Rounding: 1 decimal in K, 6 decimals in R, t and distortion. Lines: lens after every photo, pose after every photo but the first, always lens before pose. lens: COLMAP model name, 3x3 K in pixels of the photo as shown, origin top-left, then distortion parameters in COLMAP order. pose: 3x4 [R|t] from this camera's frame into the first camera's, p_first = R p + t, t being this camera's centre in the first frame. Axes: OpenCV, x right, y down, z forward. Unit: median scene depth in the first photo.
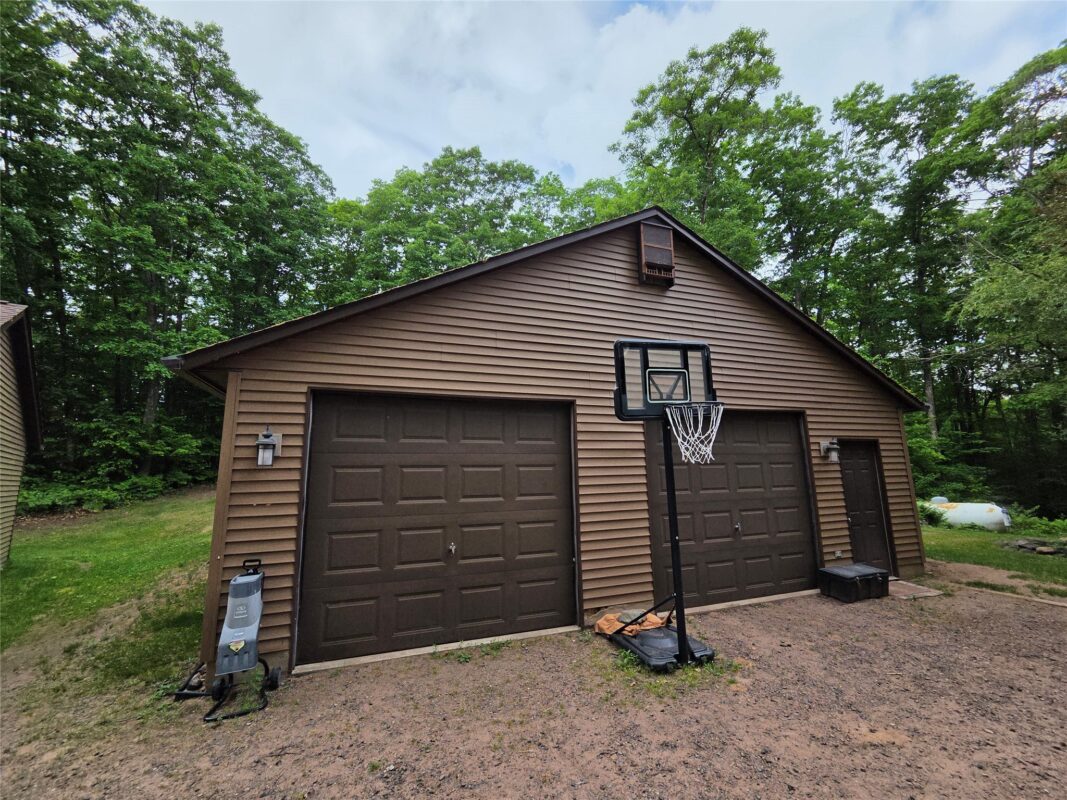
lens RADIAL K [[429.9, 0, 533.5], [0, 429.9, 400.0], [0, 0, 1]] dist [-0.001988, -0.000305]
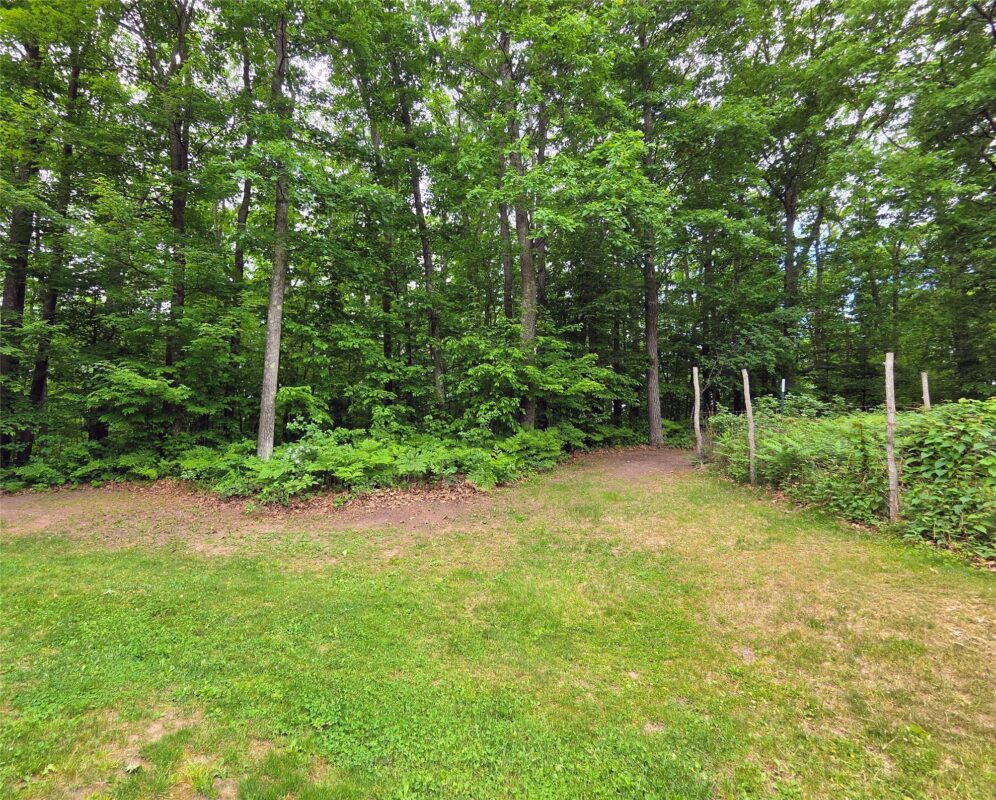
lens RADIAL K [[515.1, 0, 498.7], [0, 515.1, 381.9], [0, 0, 1]] dist [0.000200, 0.000007]
pose [[0.768824, -0.028012, -0.638846, -0.536251], [0.059990, 0.997794, 0.028445, 0.098162], [0.636640, -0.060194, 0.768808, 0.476633]]
